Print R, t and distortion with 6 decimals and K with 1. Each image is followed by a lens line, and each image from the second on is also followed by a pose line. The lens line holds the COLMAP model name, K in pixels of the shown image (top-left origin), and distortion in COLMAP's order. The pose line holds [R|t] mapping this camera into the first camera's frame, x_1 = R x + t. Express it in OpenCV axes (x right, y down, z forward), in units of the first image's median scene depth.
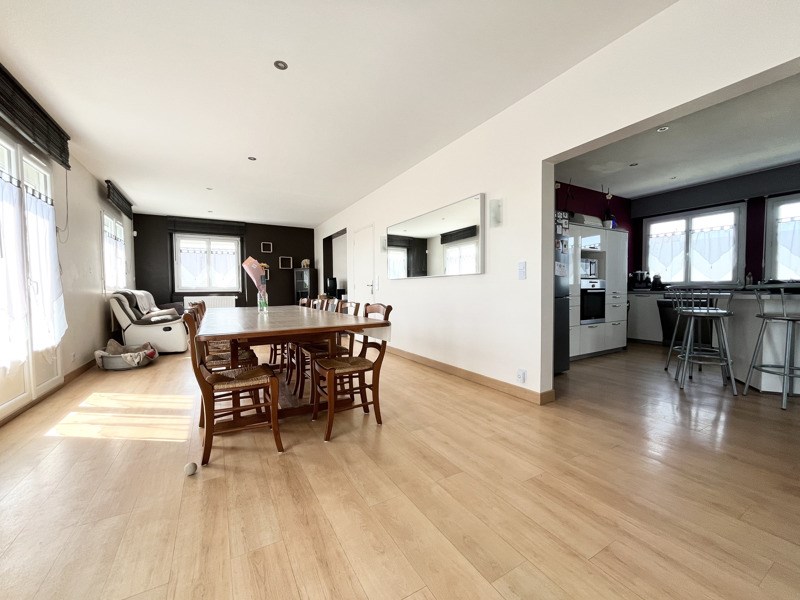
lens RADIAL K [[324.3, 0, 397.9], [0, 324.3, 304.3], [0, 0, 1]] dist [-0.003505, -0.000442]
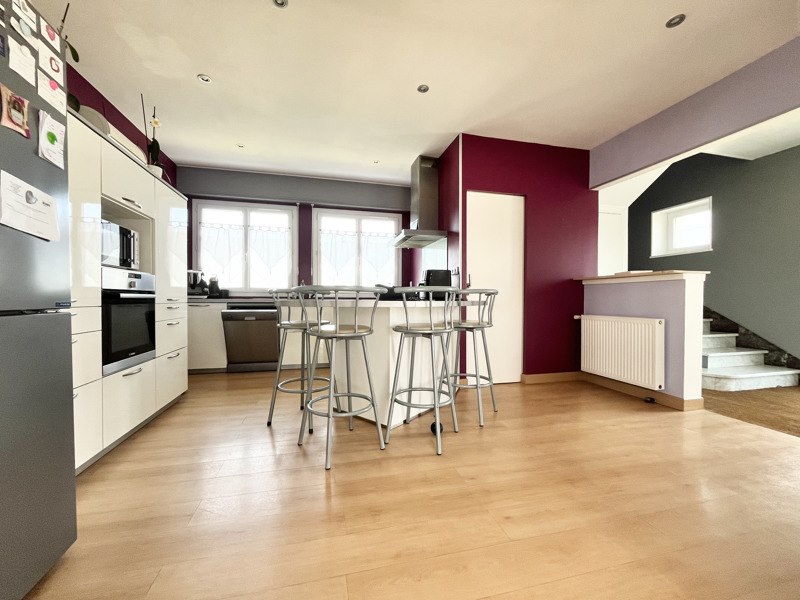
lens RADIAL K [[324.3, 0, 395.7], [0, 324.3, 303.2], [0, 0, 1]] dist [-0.003505, -0.000442]
pose [[0.275736, 0.000681, 0.961233, 0.244750], [0.034738, 0.999339, -0.010672, -0.011115], [-0.960605, 0.036334, 0.275530, 0.477468]]
